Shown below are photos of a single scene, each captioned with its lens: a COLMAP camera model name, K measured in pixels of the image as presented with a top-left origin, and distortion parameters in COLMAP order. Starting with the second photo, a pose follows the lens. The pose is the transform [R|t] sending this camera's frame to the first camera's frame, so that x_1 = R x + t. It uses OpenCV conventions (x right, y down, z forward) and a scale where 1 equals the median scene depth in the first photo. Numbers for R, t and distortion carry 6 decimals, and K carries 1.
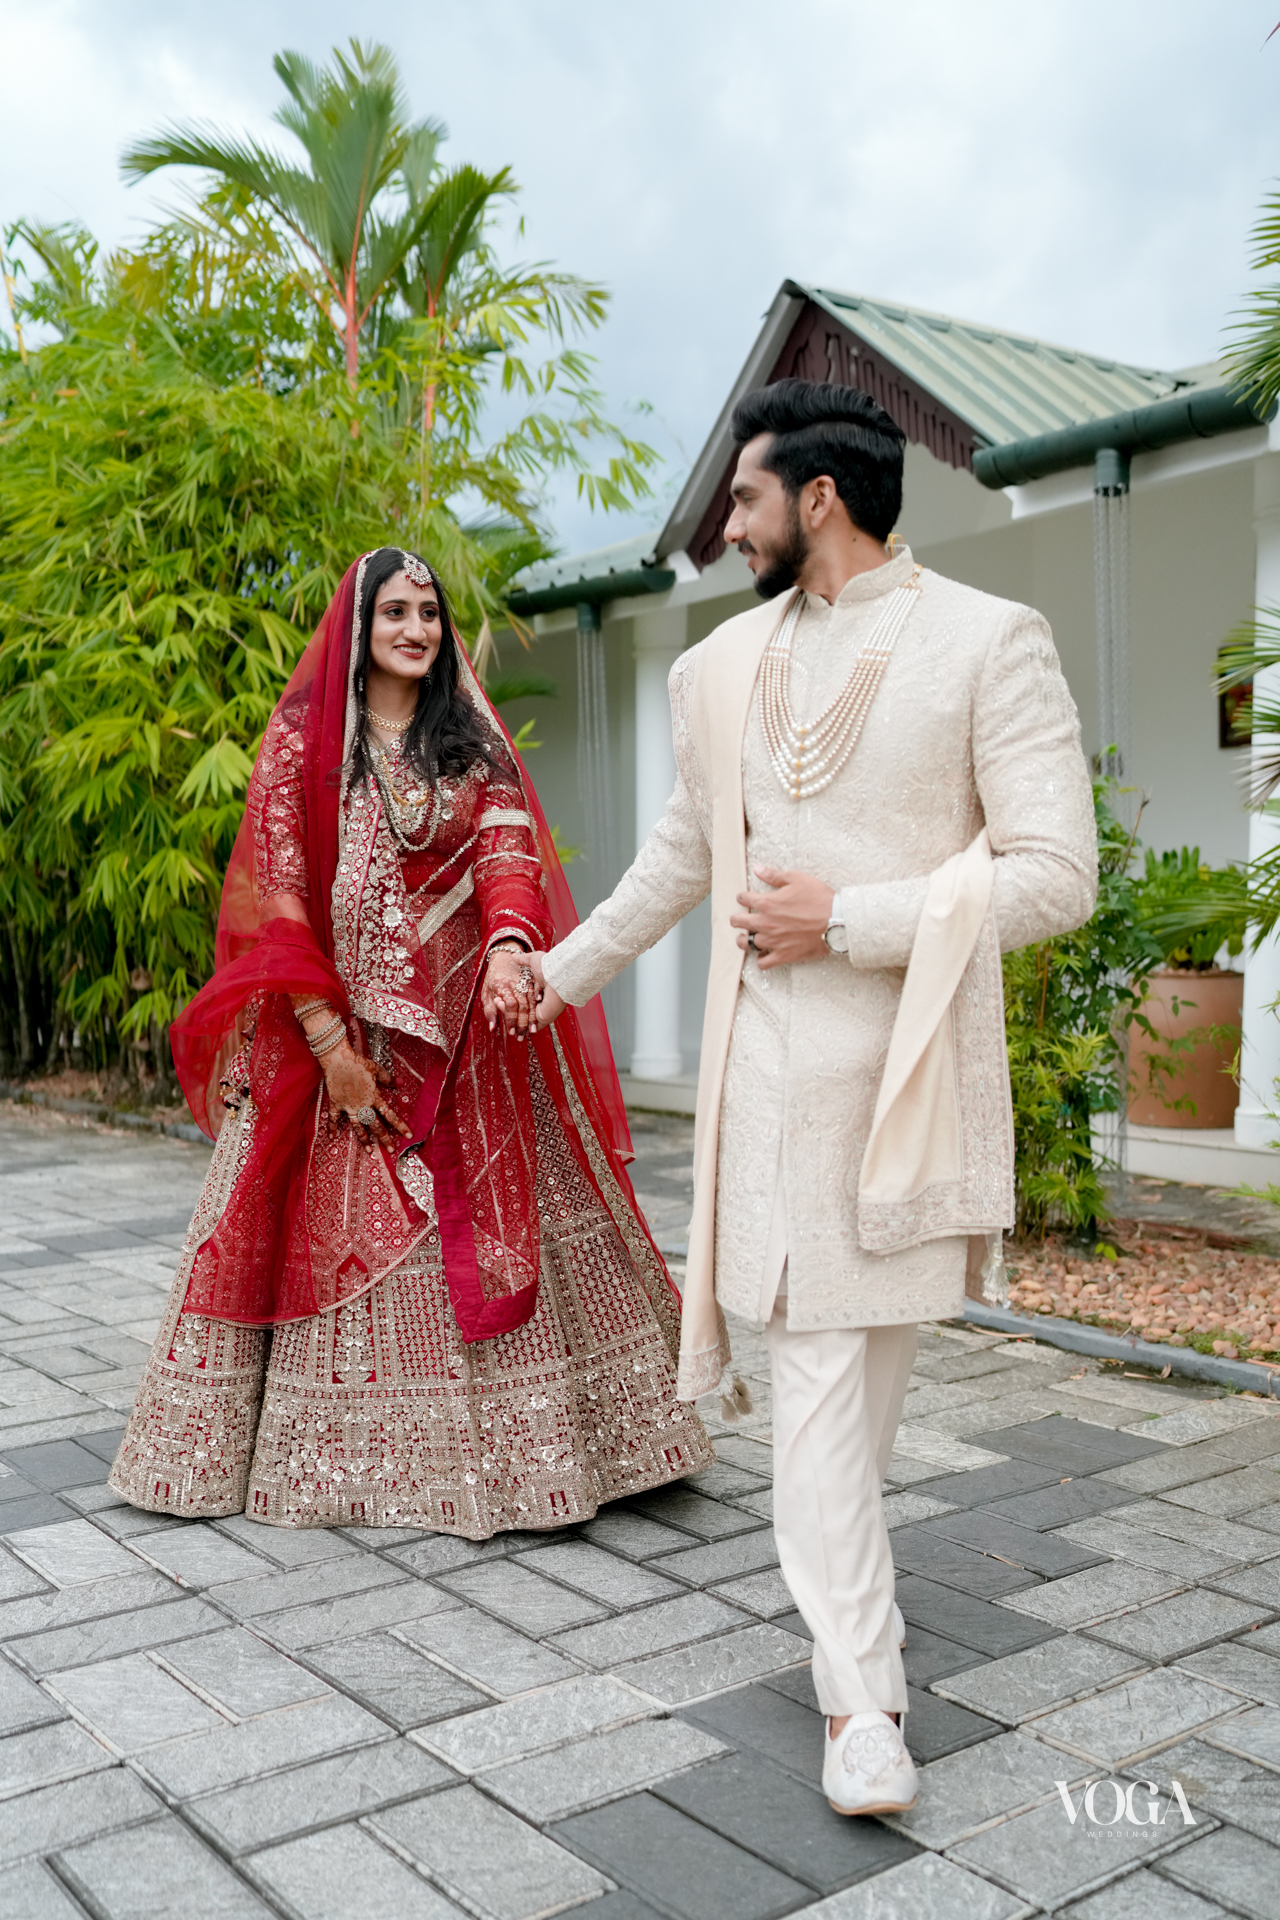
lens RADIAL K [[1844.7, 0, 640.0], [0, 1844.7, 960.0], [0, 0, 1]] dist [-0.063320, 0.187090]
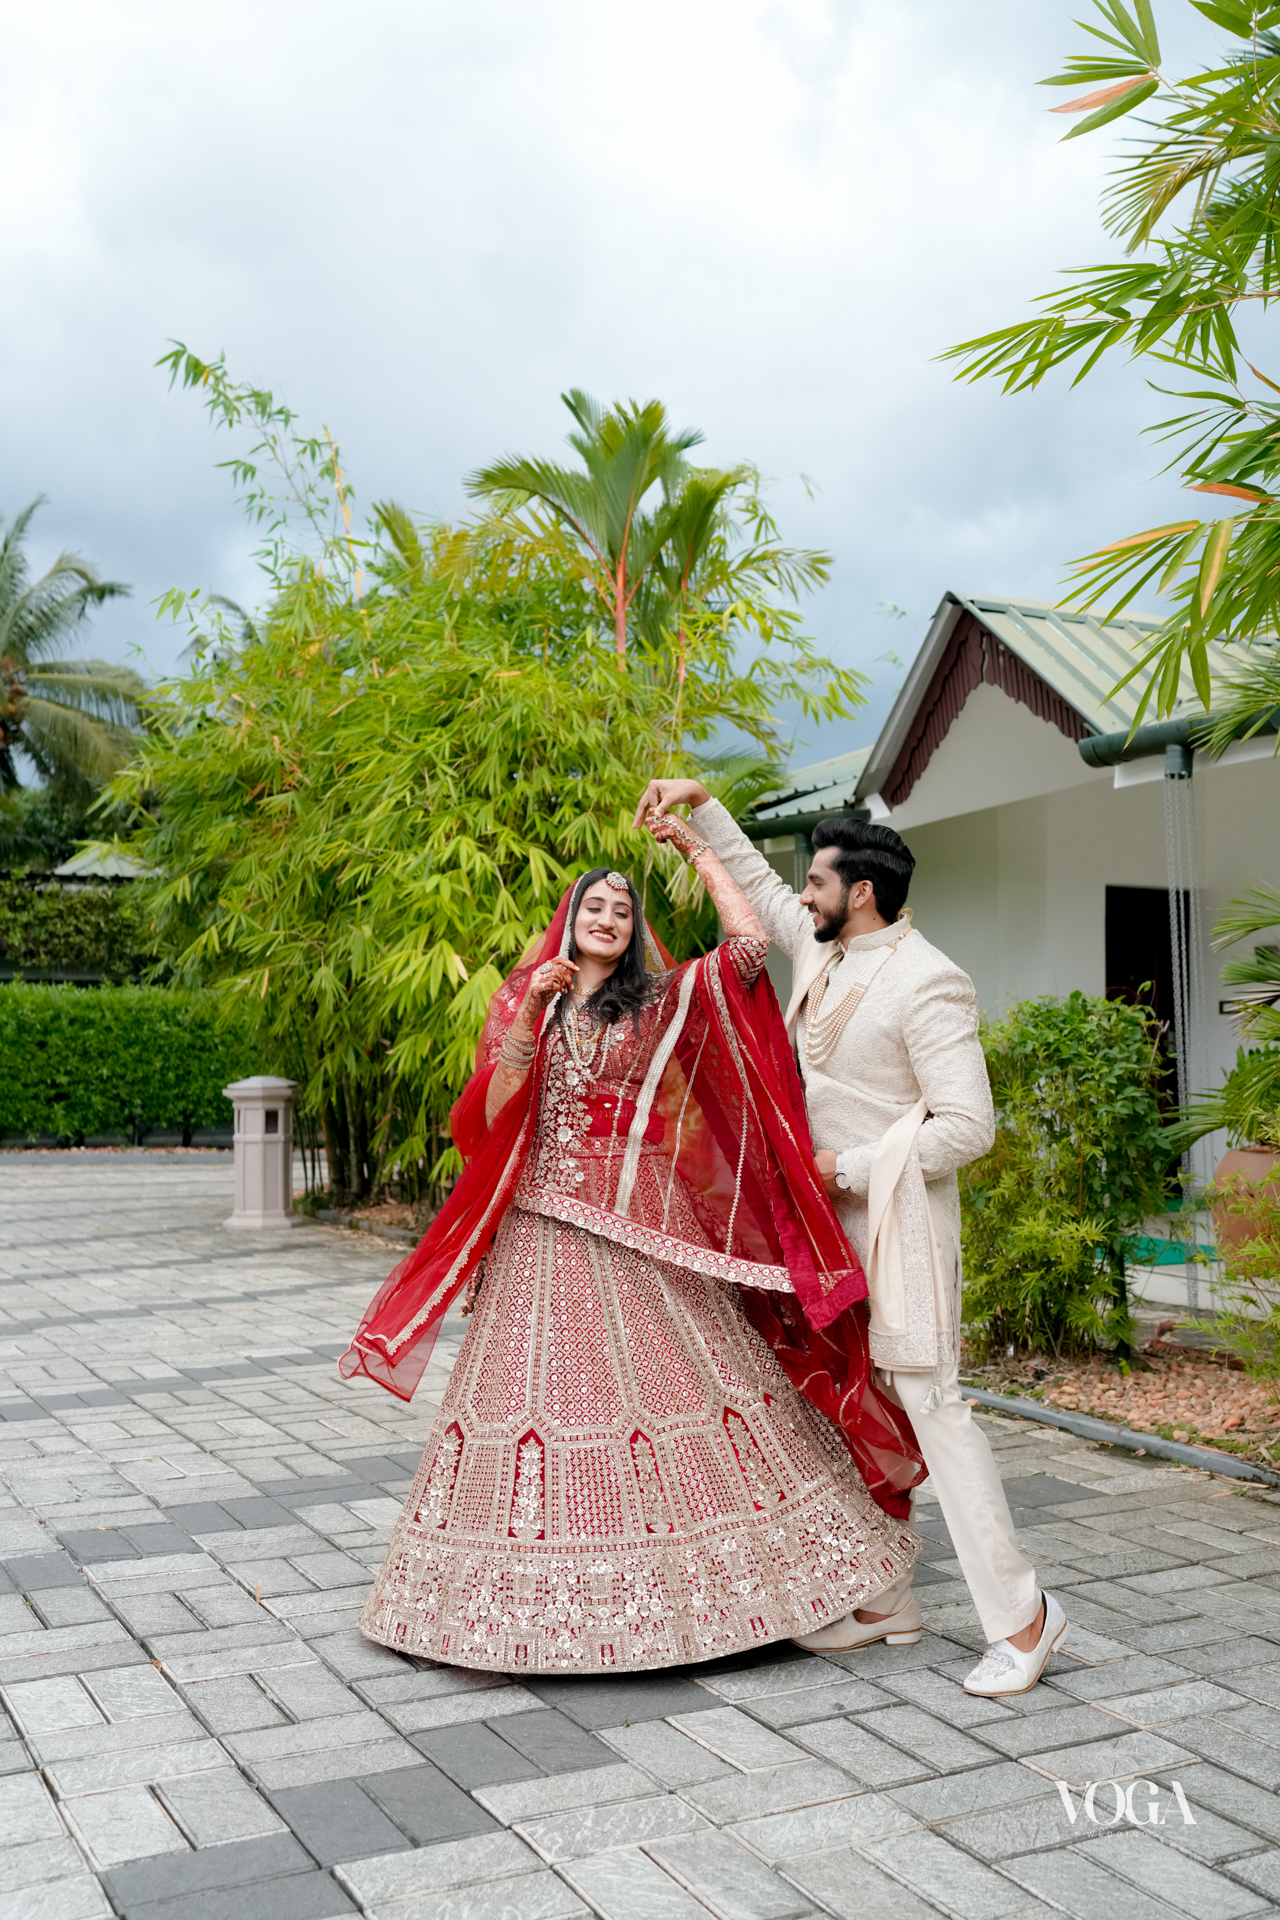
lens RADIAL K [[1844.7, 0, 640.0], [0, 1844.7, 960.0], [0, 0, 1]] dist [-0.063320, 0.187090]
pose [[0.985974, 0.000914, -0.166894, 0.087728], [-0.012308, 0.997660, -0.067250, -0.030916], [0.166442, 0.068361, 0.983679, -0.283168]]
